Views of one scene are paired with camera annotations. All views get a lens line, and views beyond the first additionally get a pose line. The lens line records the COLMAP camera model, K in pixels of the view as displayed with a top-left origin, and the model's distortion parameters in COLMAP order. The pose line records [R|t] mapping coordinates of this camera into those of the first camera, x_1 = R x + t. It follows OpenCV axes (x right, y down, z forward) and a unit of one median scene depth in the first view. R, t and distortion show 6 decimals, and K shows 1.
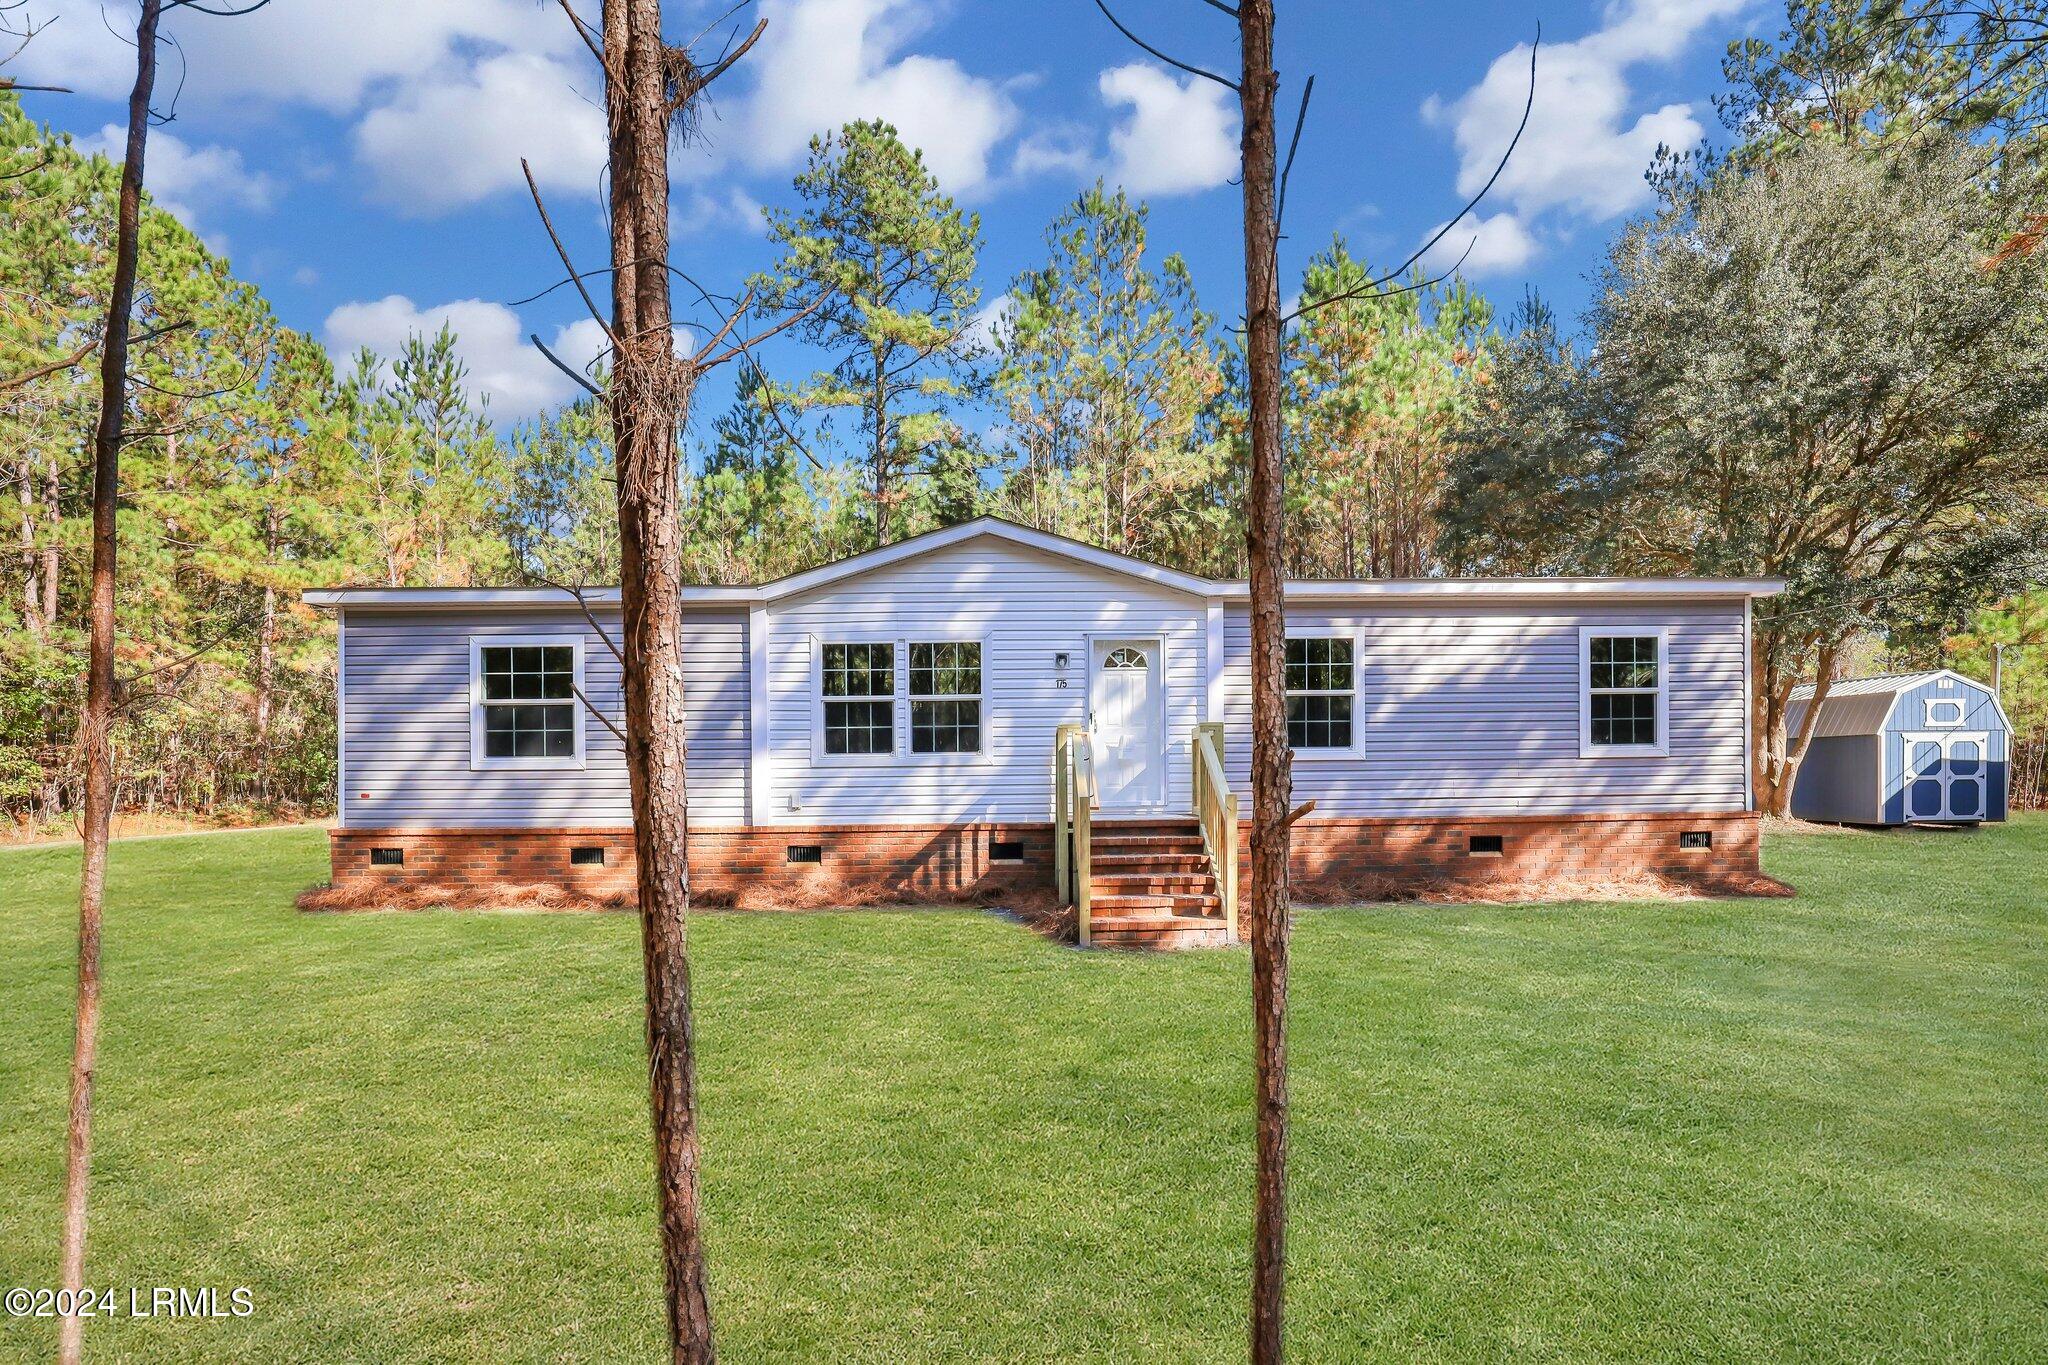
lens RADIAL K [[1011.7, 0, 1035.9], [0, 1011.7, 680.1], [0, 0, 1]] dist [-0.008396, 0.002759]
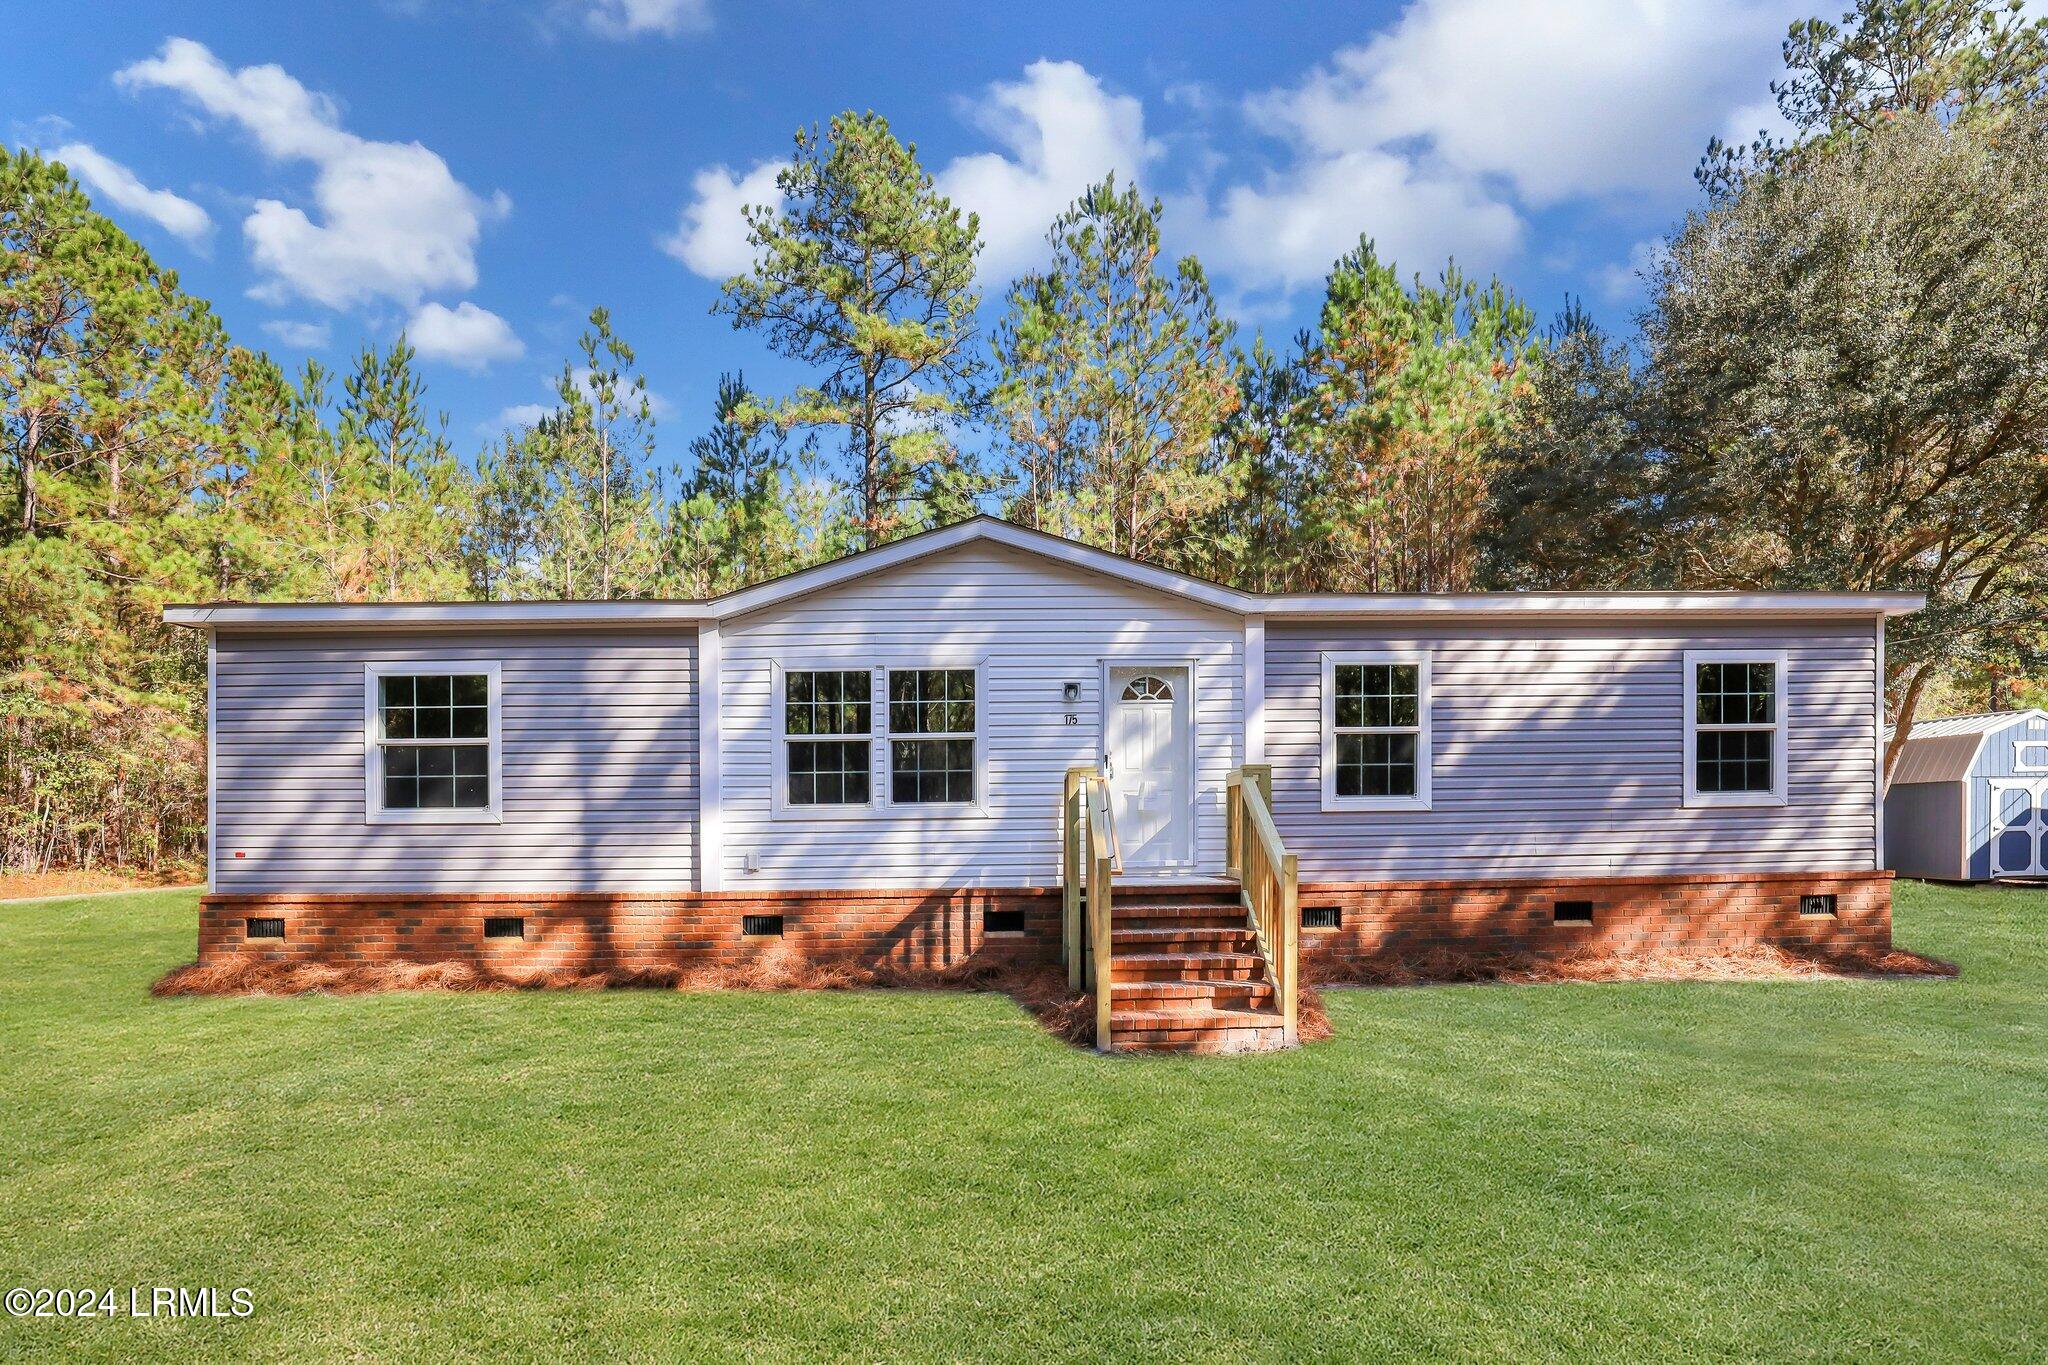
lens RADIAL K [[1011.7, 0, 1046.7], [0, 1011.7, 645.3], [0, 0, 1]] dist [-0.008396, 0.002759]
pose [[0.999937, 0.000427, 0.011192, -0.004193], [0.000508, 0.996519, -0.083366, 0.011954], [-0.011189, 0.083367, 0.996456, 0.153762]]
